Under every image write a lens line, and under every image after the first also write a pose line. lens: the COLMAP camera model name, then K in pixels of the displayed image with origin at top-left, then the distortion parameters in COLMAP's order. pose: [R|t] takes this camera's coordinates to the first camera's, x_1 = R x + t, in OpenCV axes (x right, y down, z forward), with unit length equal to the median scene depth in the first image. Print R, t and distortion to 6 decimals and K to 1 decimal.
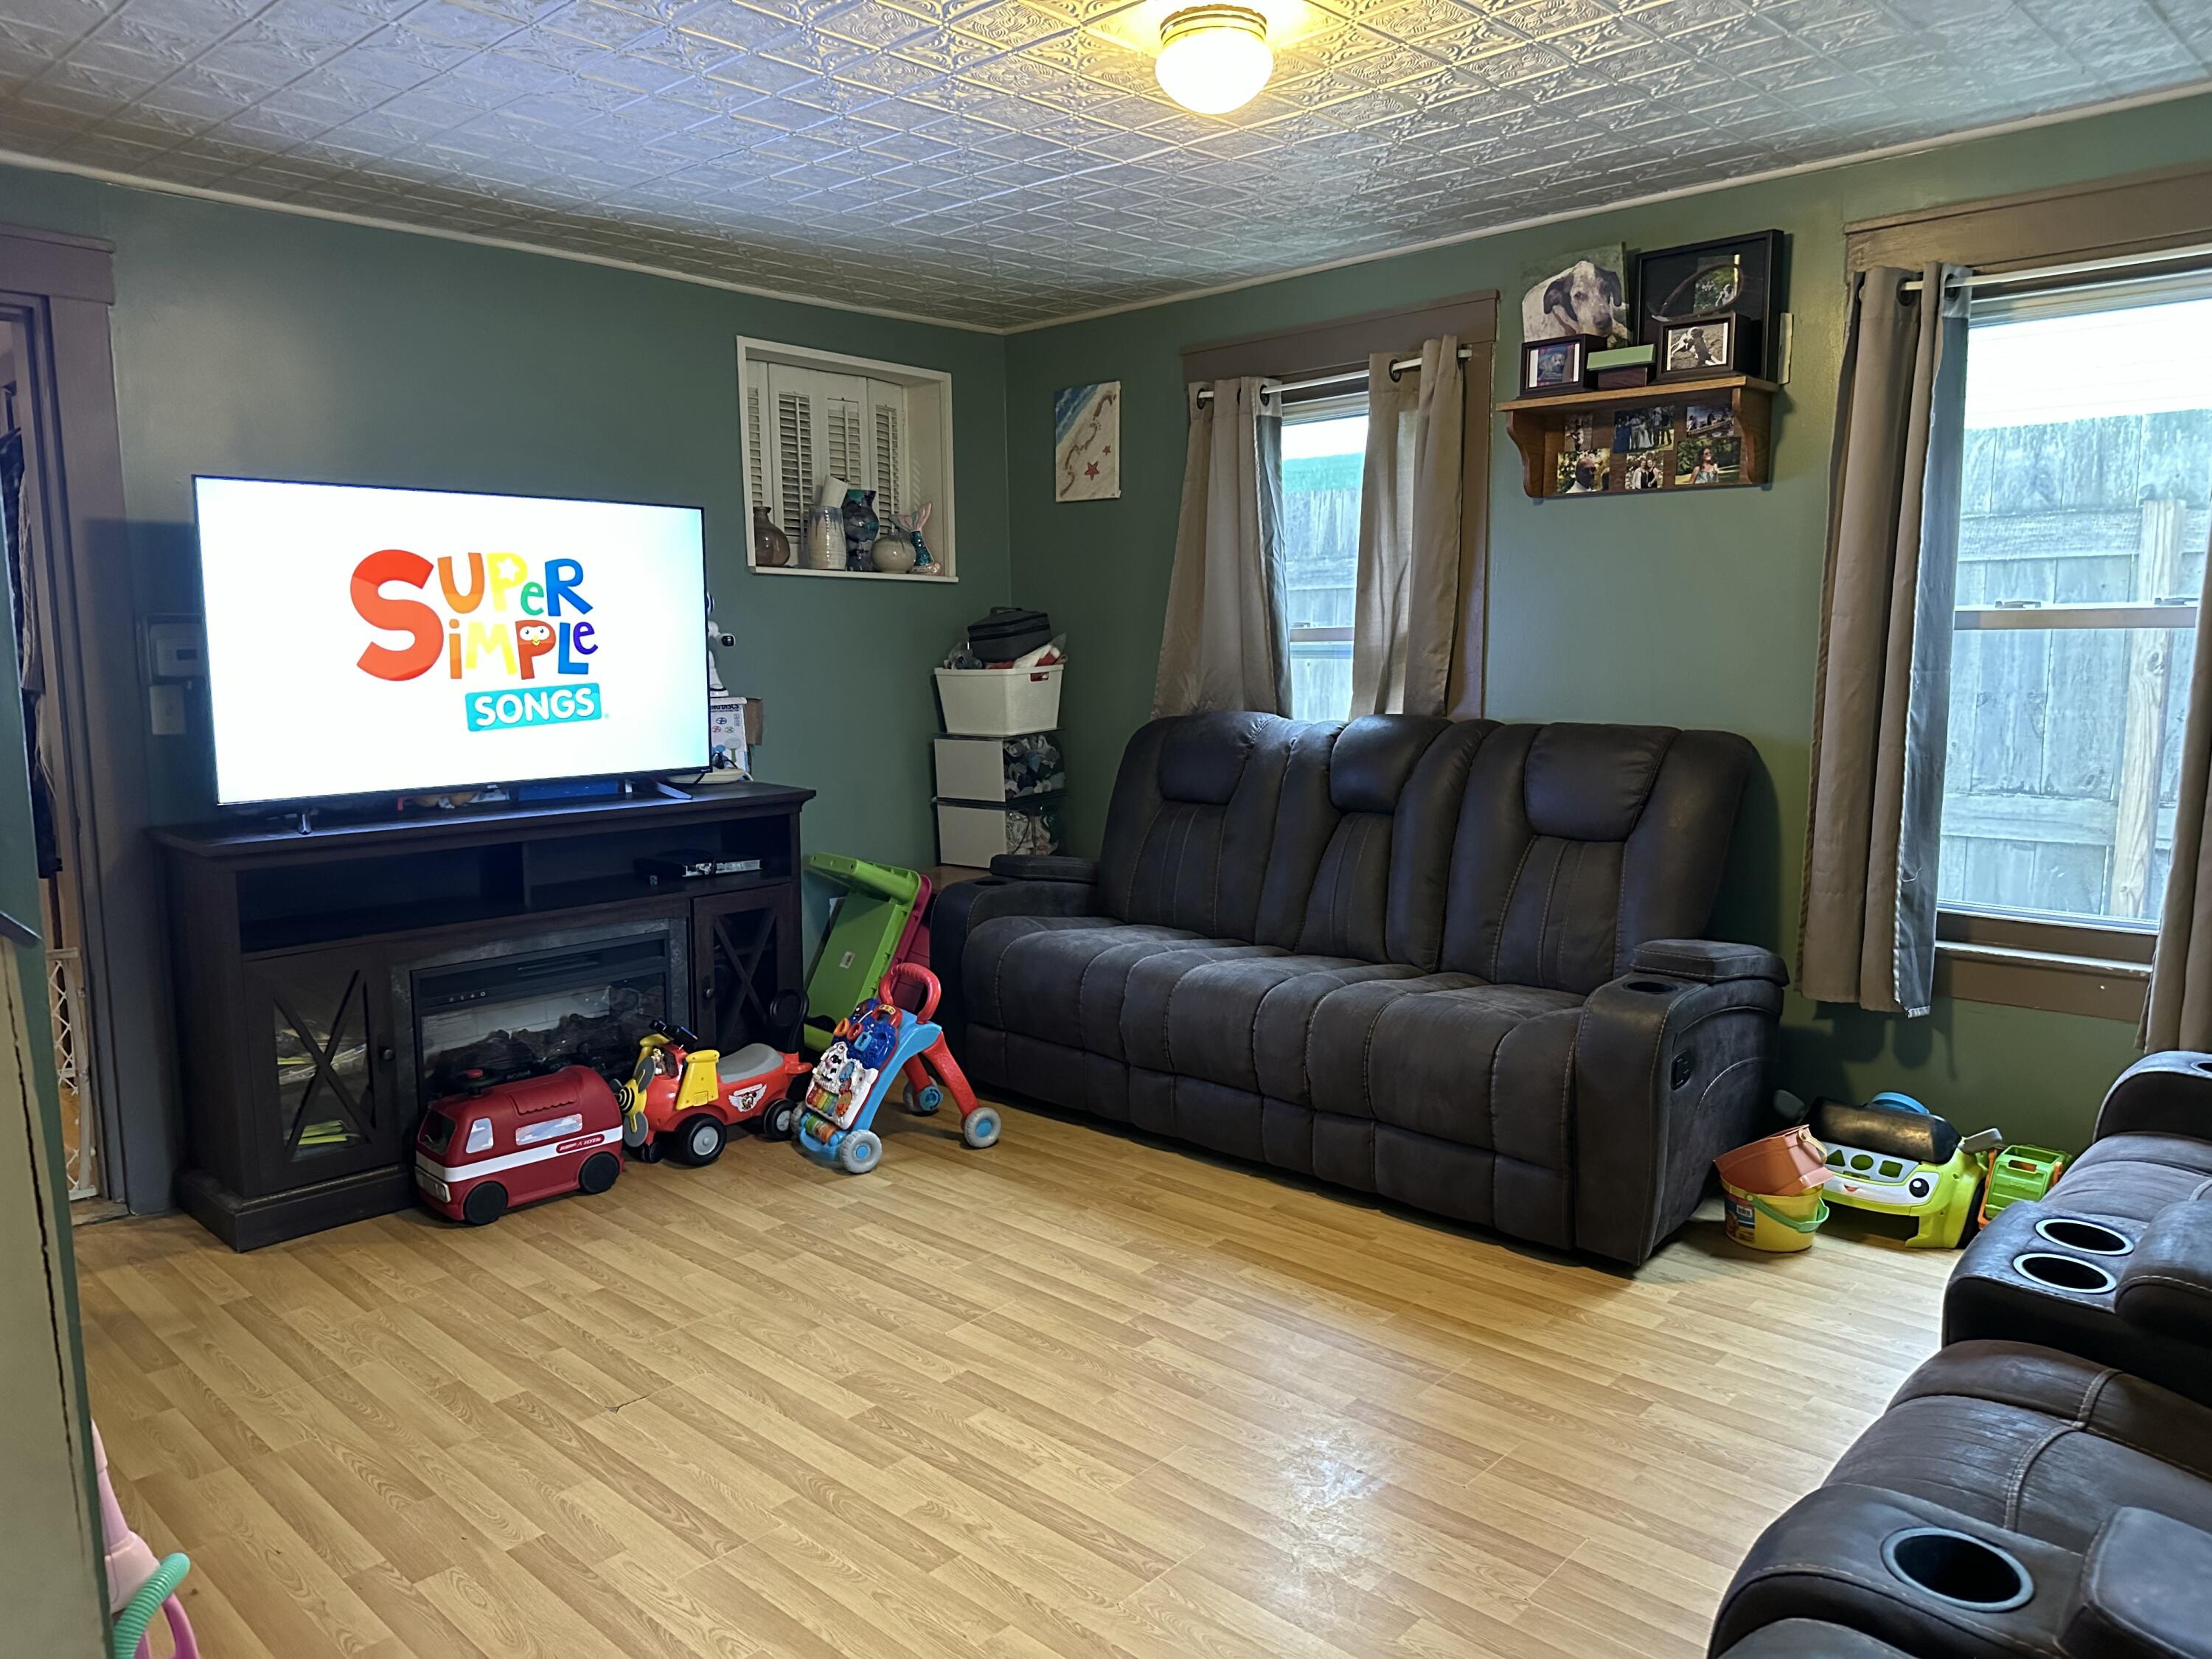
lens RADIAL K [[1570.2, 0, 1108.3], [0, 1570.2, 832.7], [0, 0, 1]] dist [0.048277, -0.074709]
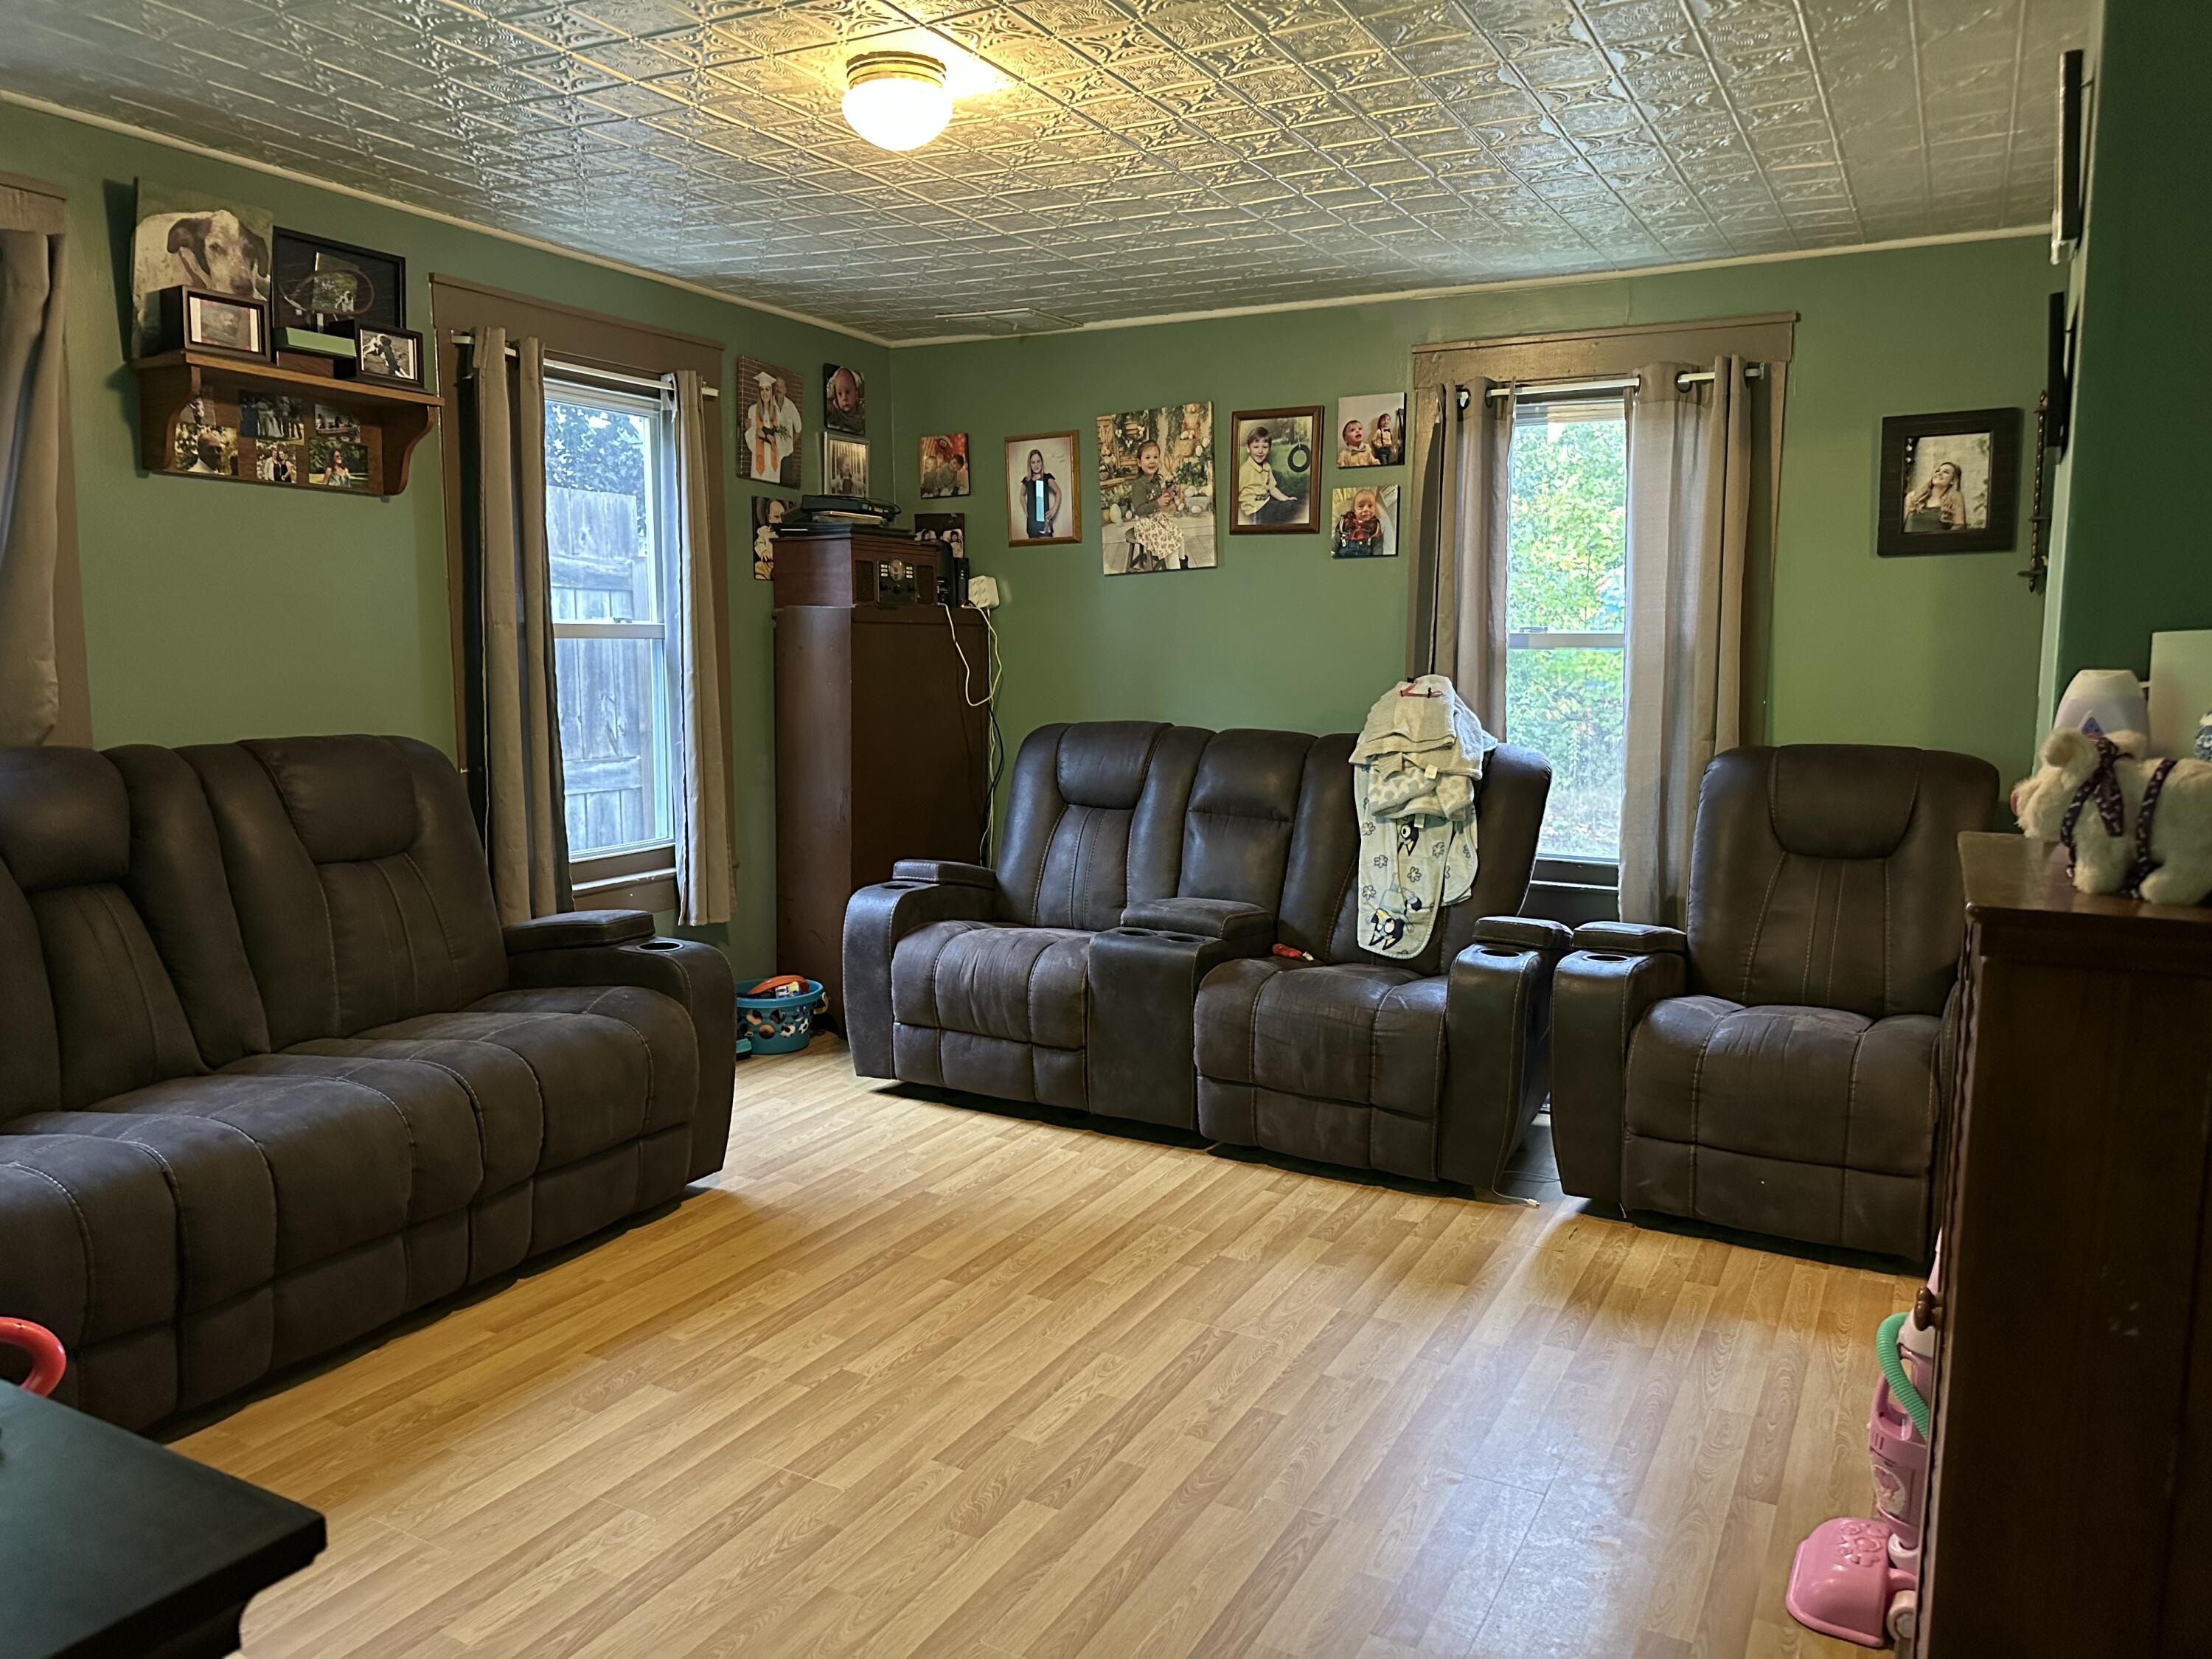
lens RADIAL K [[1570.2, 0, 1108.3], [0, 1570.2, 832.7], [0, 0, 1]] dist [0.048277, -0.074709]
pose [[-0.272345, -0.113218, 0.955515, -0.723709], [0.115752, 0.981986, 0.149347, -0.102515], [-0.955212, 0.151276, -0.254334, 0.835298]]
